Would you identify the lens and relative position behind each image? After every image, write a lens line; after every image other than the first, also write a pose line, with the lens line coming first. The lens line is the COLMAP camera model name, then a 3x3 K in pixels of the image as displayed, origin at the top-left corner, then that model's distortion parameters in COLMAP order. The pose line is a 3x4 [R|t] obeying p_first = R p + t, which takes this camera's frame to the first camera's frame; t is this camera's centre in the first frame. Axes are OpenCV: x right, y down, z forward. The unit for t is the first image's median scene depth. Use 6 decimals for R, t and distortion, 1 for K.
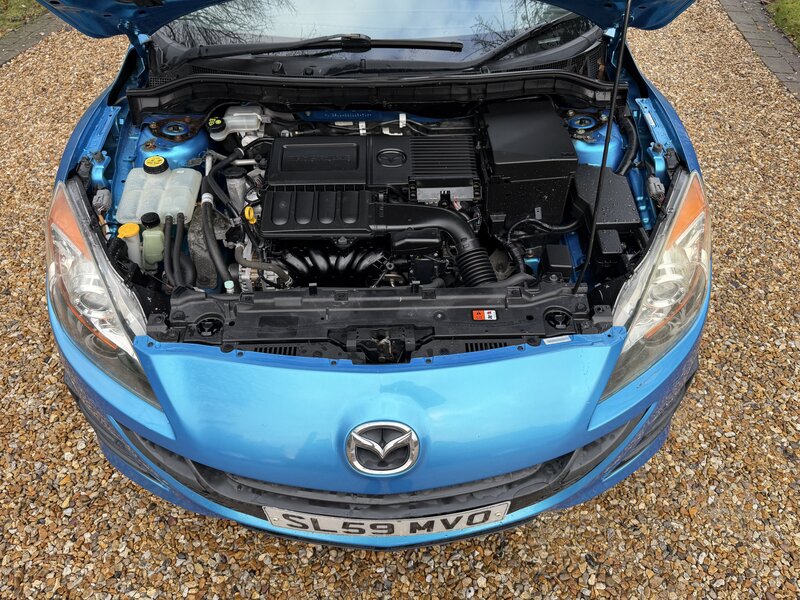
lens RADIAL K [[563.5, 0, 400.9], [0, 563.5, 312.8], [0, 0, 1]] dist [0.005605, -0.004996]
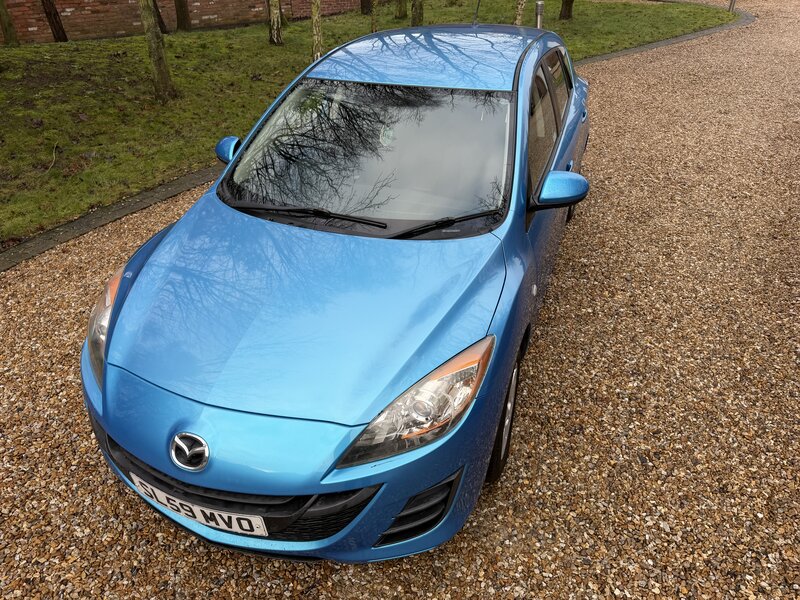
lens RADIAL K [[563.1, 0, 398.9], [0, 563.1, 310.9], [0, 0, 1]] dist [0.022382, -0.021154]
pose [[0.928078, 0.197006, -0.316005, 0.649874], [-0.262538, 0.947973, -0.180059, -0.004953], [0.264092, 0.250073, 0.931514, -0.310330]]
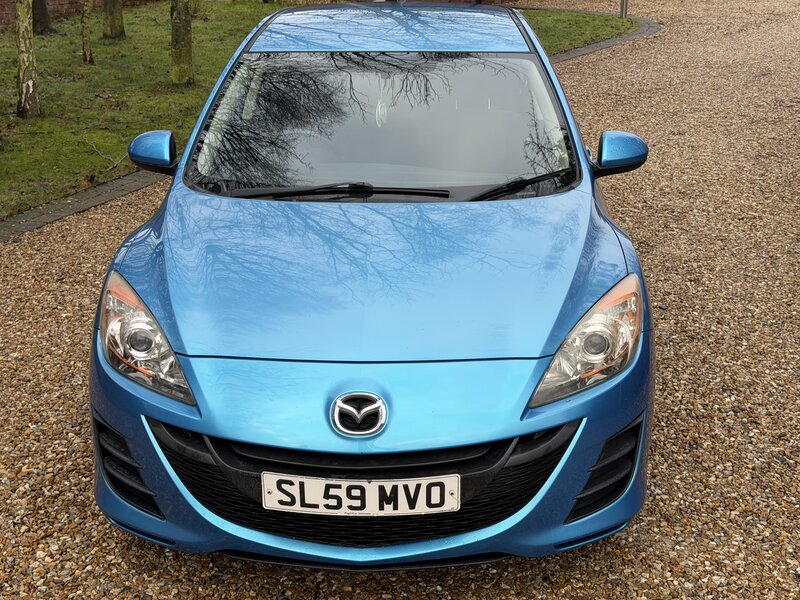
lens RADIAL K [[1118.8, 0, 403.1], [0, 1118.8, 318.5], [0, 0, 1]] dist [0.098996, 0.051909]
pose [[0.998492, 0.017360, -0.052083, 0.140344], [-0.039278, 0.888705, -0.456795, 0.848133], [0.038357, 0.458151, 0.888046, -0.994970]]
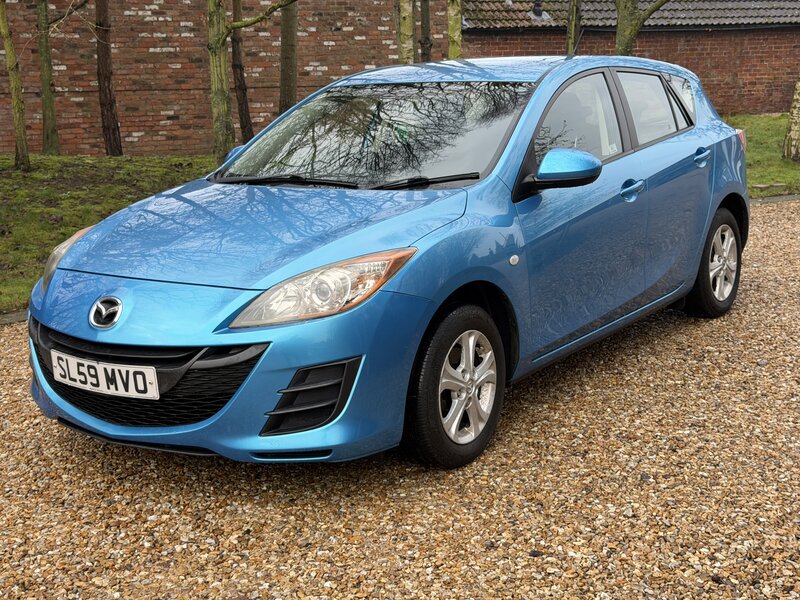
lens RADIAL K [[1118.8, 0, 403.1], [0, 1118.8, 318.5], [0, 0, 1]] dist [0.098996, 0.051909]
pose [[0.804213, 0.104397, -0.585100, 1.851480], [-0.412901, 0.806234, -0.423674, 0.913311], [0.427497, 0.582313, 0.691490, -0.676960]]
